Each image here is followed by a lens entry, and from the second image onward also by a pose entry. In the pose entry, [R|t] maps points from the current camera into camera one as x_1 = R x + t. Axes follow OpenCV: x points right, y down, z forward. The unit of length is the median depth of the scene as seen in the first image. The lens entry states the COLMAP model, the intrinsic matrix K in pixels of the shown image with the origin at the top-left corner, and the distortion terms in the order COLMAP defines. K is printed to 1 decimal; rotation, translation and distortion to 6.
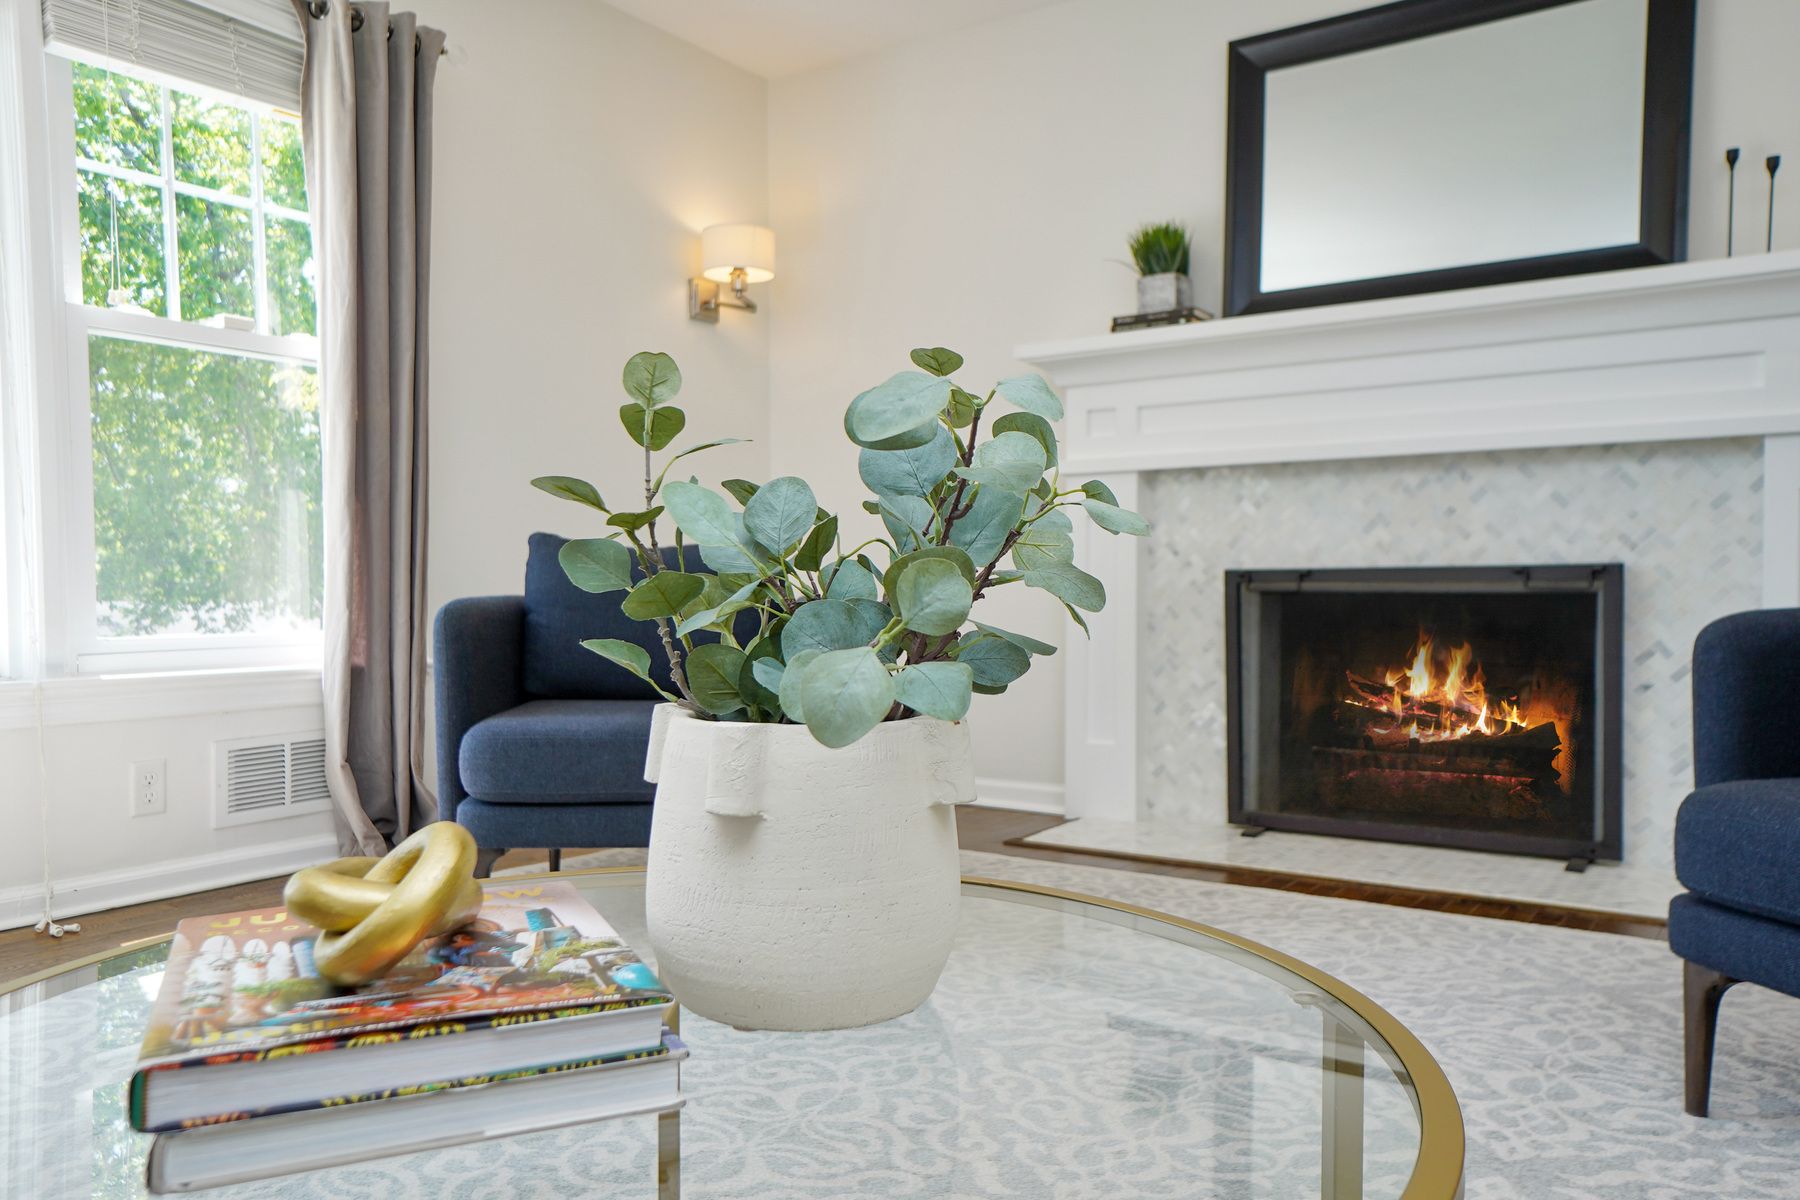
lens RADIAL K [[1366.2, 0, 886.5], [0, 1366.2, 624.3], [0, 0, 1]] dist [0.024907, 0.014172]
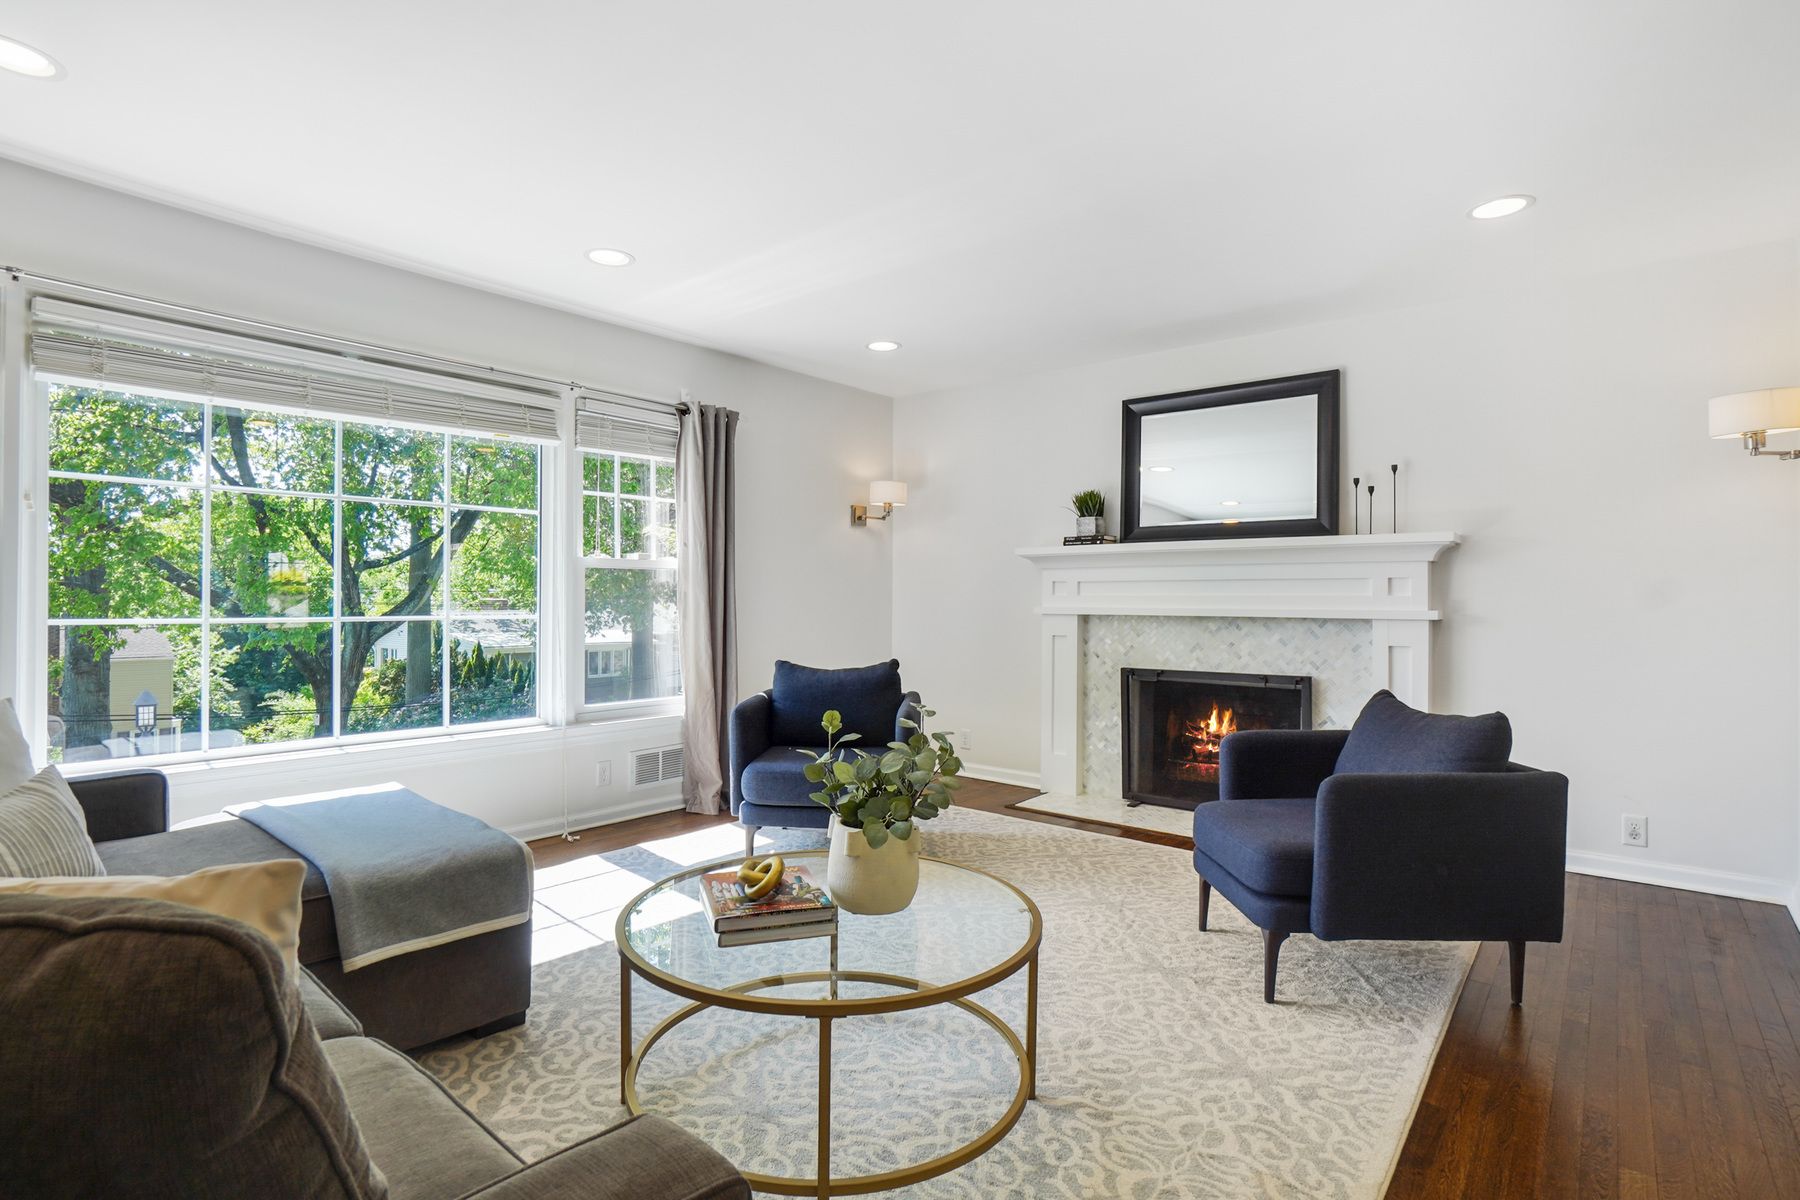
lens RADIAL K [[879.6, 0, 890.3], [0, 879.6, 584.4], [0, 0, 1]] dist [-0.046855, -0.000097]
pose [[0.994755, 0.006771, -0.102061, 0.052535], [-0.011320, 0.998965, -0.044061, -0.112920], [0.101657, 0.044985, 0.993802, -0.315610]]
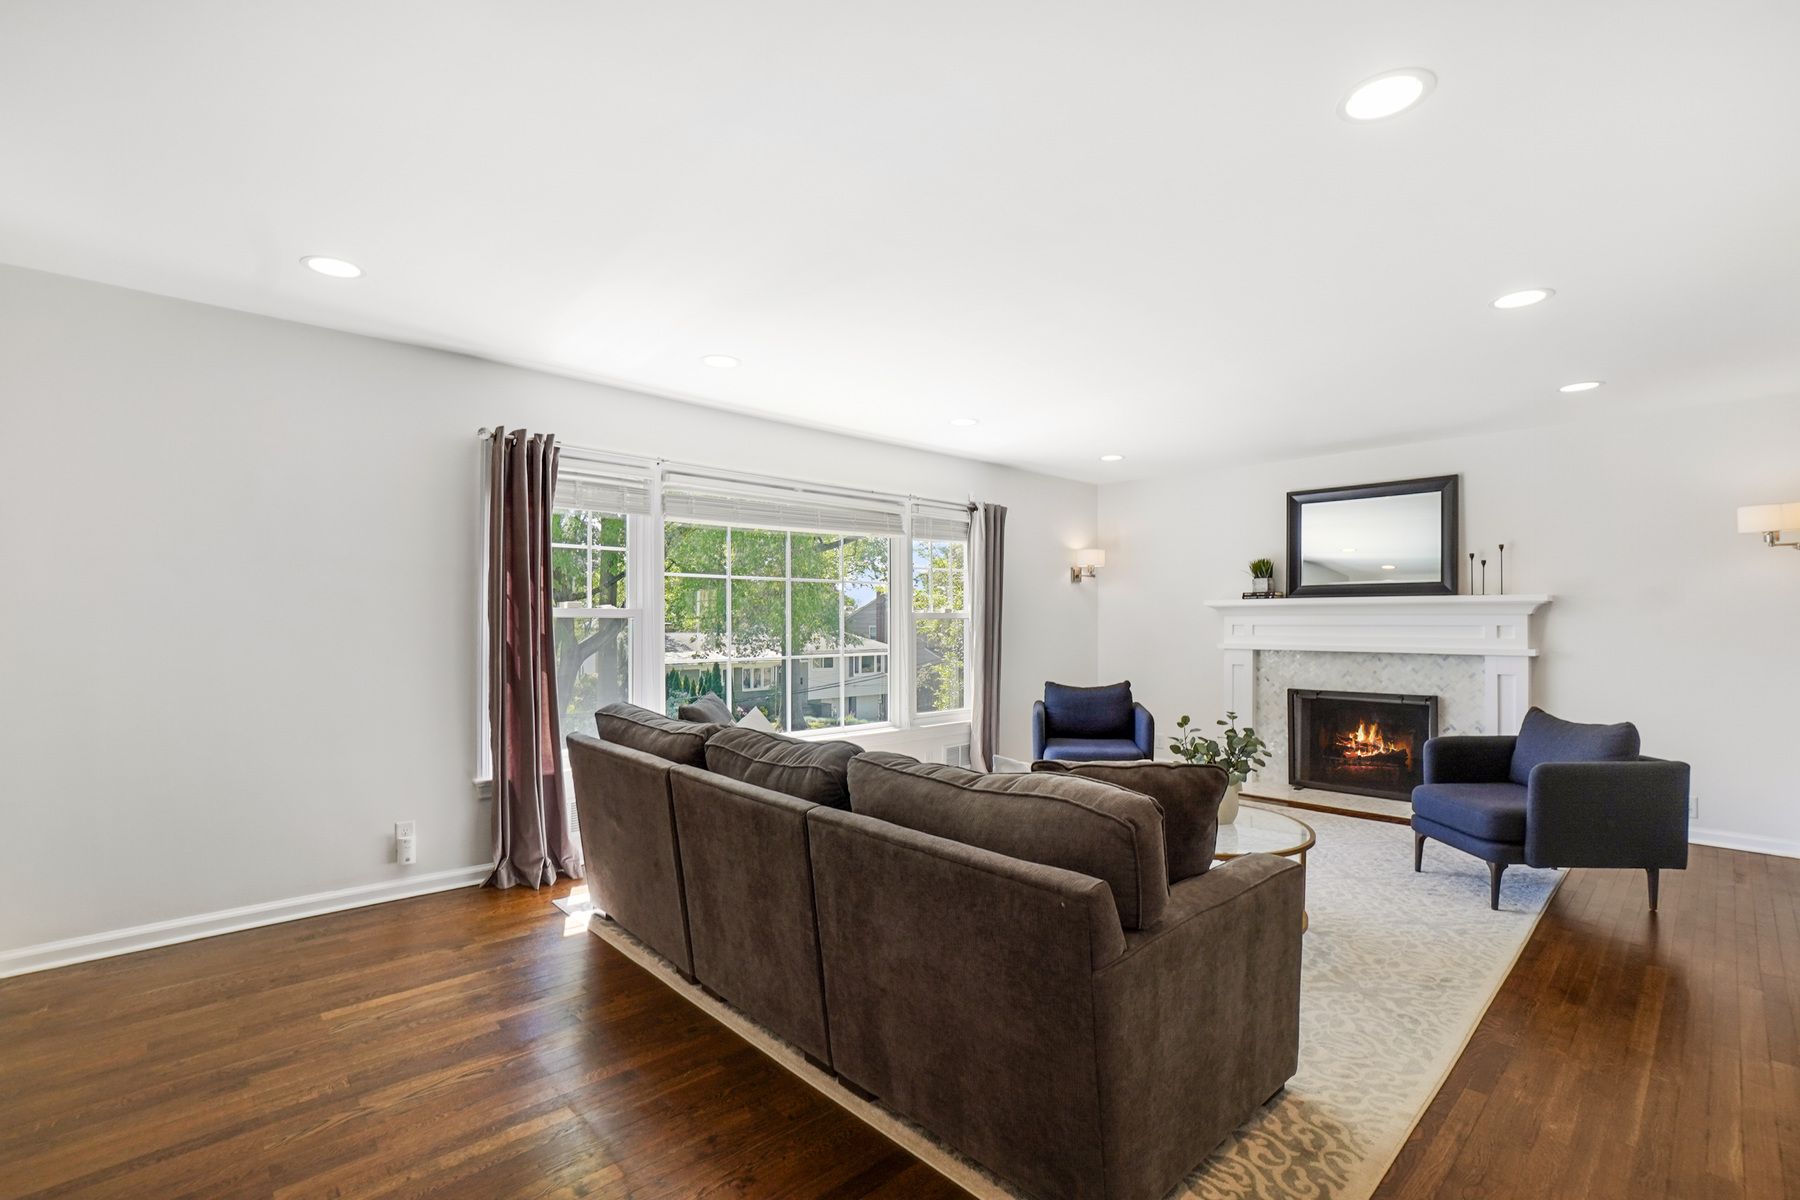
lens RADIAL K [[799.6, 0, 897.1], [0, 799.6, 607.5], [0, 0, 1]] dist [-0.049575, 0.006865]
pose [[0.975527, 0.001367, -0.219877, -0.177720], [-0.011037, 0.999025, -0.042758, -0.139971], [0.219604, 0.044138, 0.974590, -0.762369]]
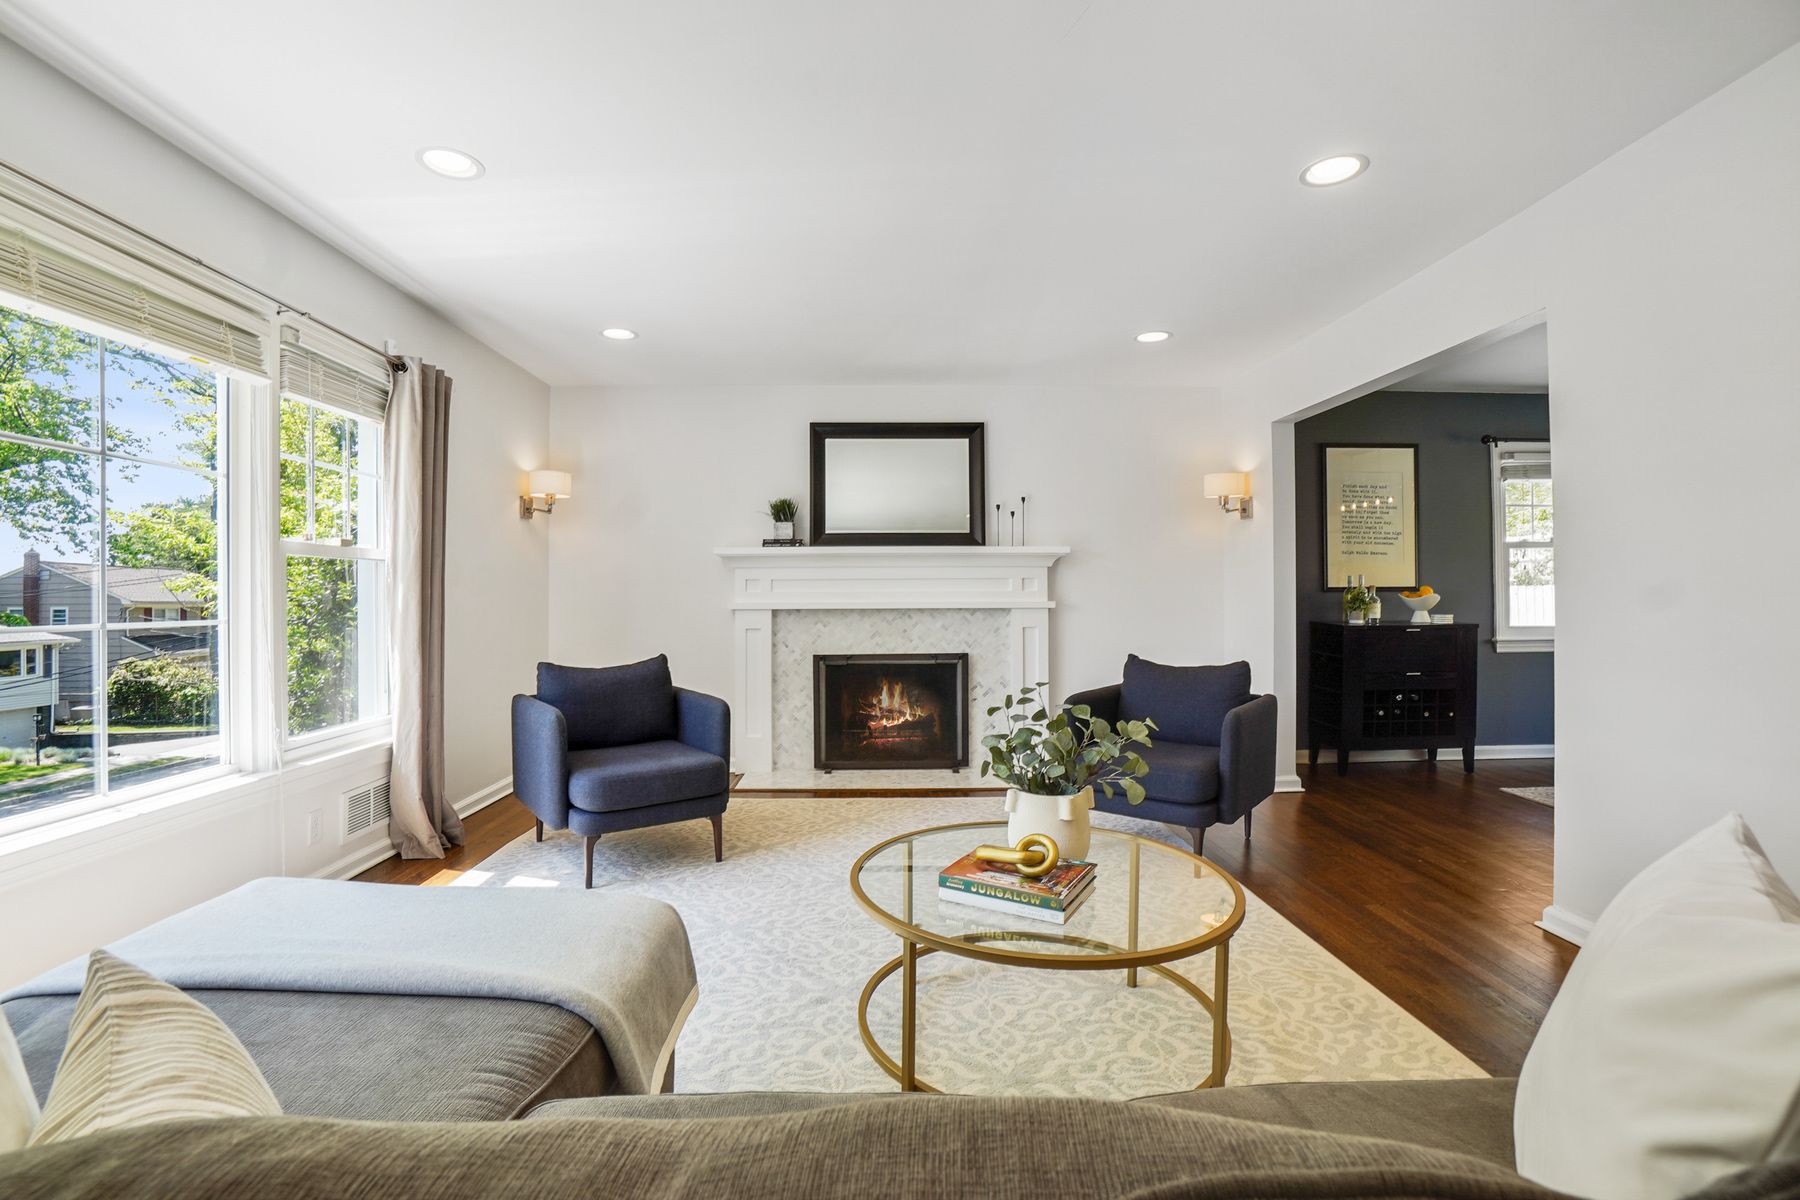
lens RADIAL K [[799.6, 0, 885.8], [0, 799.6, 584.3], [0, 0, 1]] dist [-0.049575, 0.006865]
pose [[0.820170, 0.010812, 0.572017, -0.455789], [0.017229, 0.998901, -0.043584, -0.108924], [-0.571860, 0.045601, 0.819083, -0.162090]]
